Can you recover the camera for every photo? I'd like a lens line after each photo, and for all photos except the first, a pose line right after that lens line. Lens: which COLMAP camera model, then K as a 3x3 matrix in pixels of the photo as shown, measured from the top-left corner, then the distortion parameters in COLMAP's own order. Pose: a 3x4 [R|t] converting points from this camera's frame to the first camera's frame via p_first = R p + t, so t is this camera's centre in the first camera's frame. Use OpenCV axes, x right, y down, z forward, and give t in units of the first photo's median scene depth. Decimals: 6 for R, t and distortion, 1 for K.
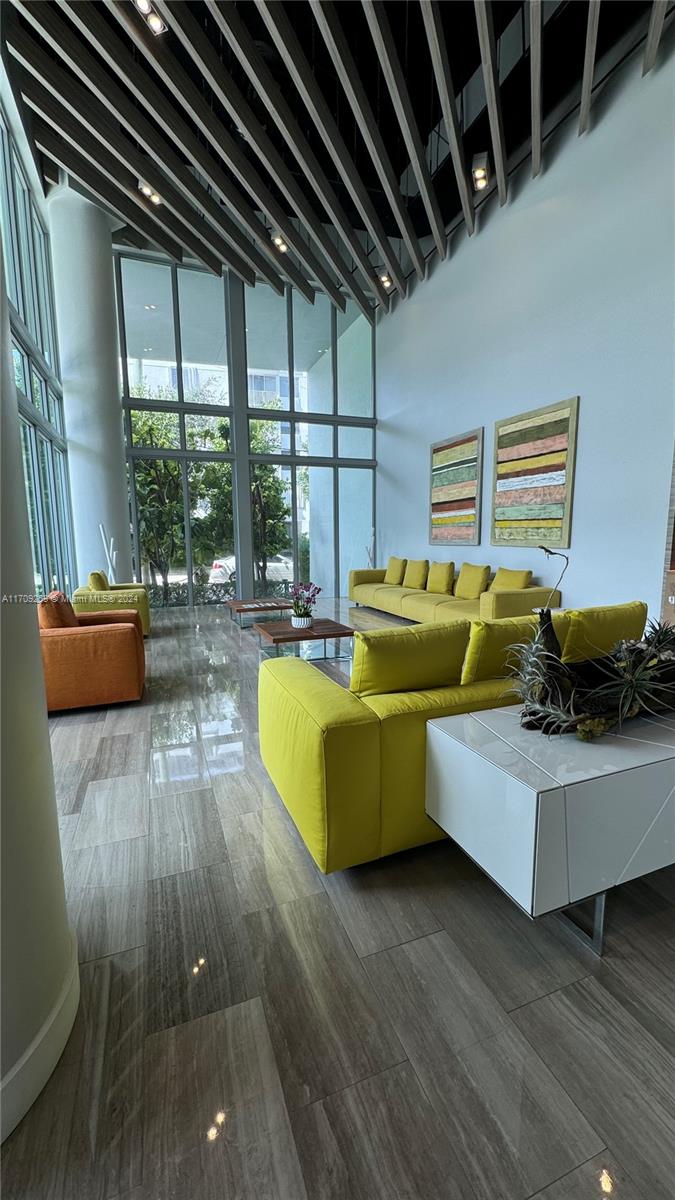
lens RADIAL K [[484.1, 0, 339.4], [0, 484.1, 602.9], [0, 0, 1]] dist [-0.003832, 0.001176]
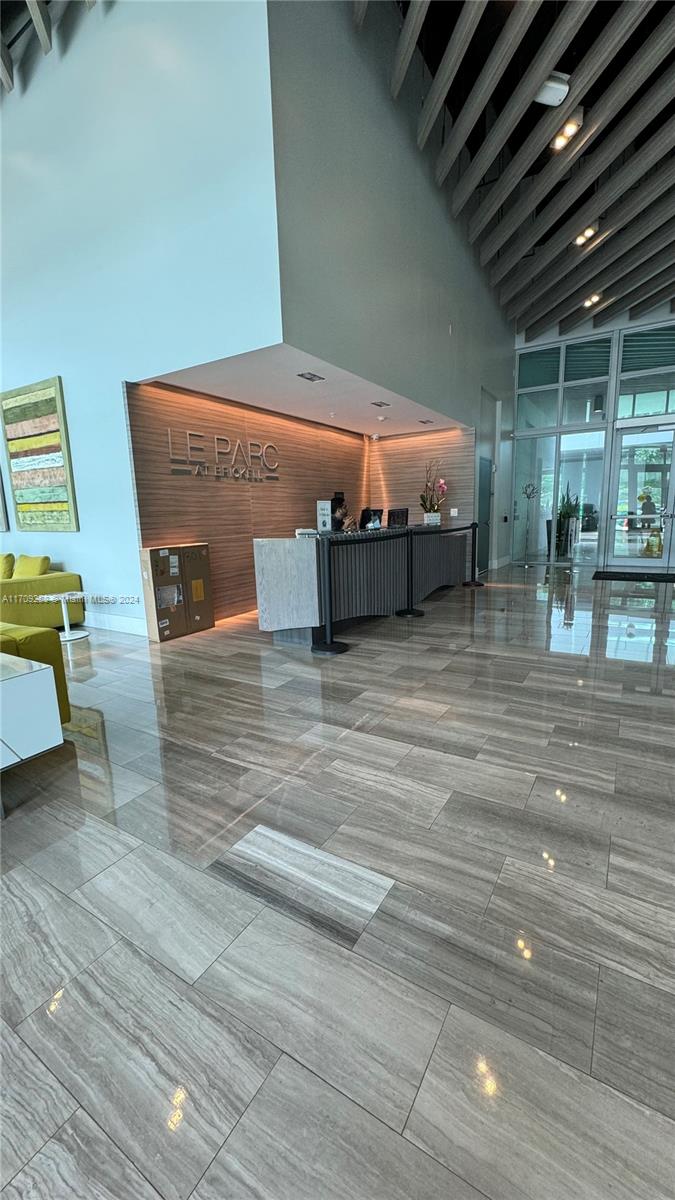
lens RADIAL K [[484.1, 0, 337.4], [0, 484.1, 600.6], [0, 0, 1]] dist [-0.003832, 0.001176]
pose [[0.795710, -0.119075, 0.593857, 0.275066], [0.103197, 0.992801, 0.060793, 0.021007], [-0.596821, 0.012911, 0.802270, -0.105399]]
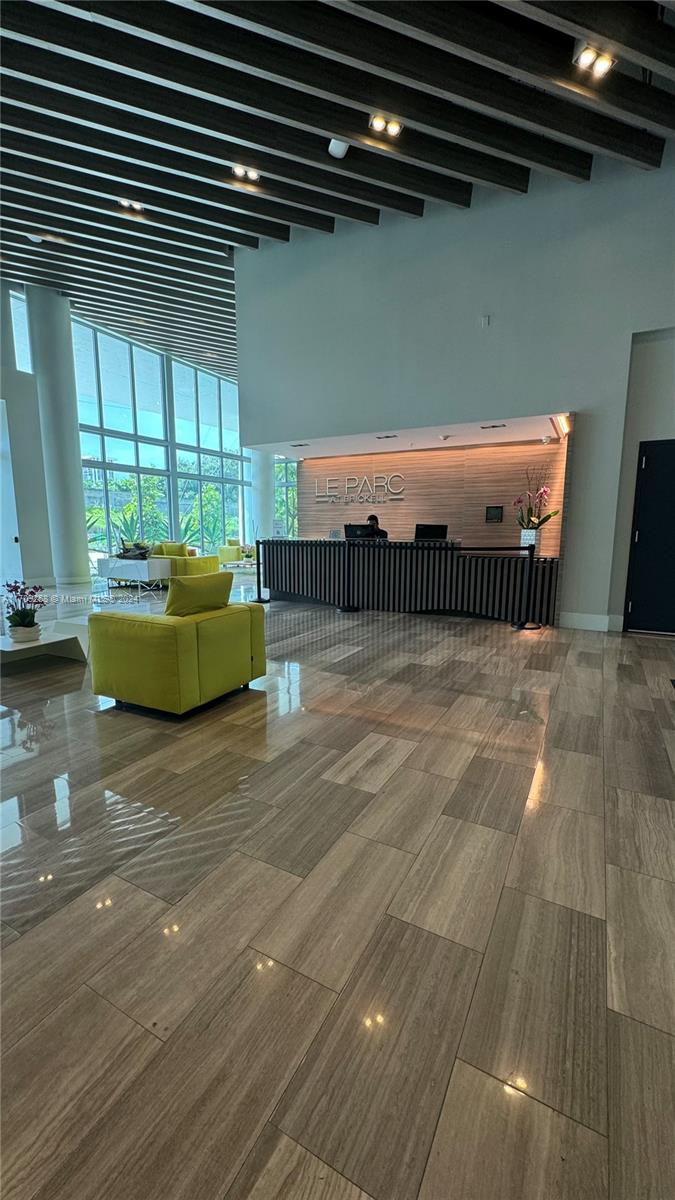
lens RADIAL K [[484.1, 0, 334.6], [0, 484.1, 600.4], [0, 0, 1]] dist [-0.003832, 0.001176]
pose [[0.642514, 0.126750, -0.755719, 1.808664], [-0.110549, 0.991240, 0.072263, 0.014258], [0.758258, 0.037114, 0.650897, -0.218284]]
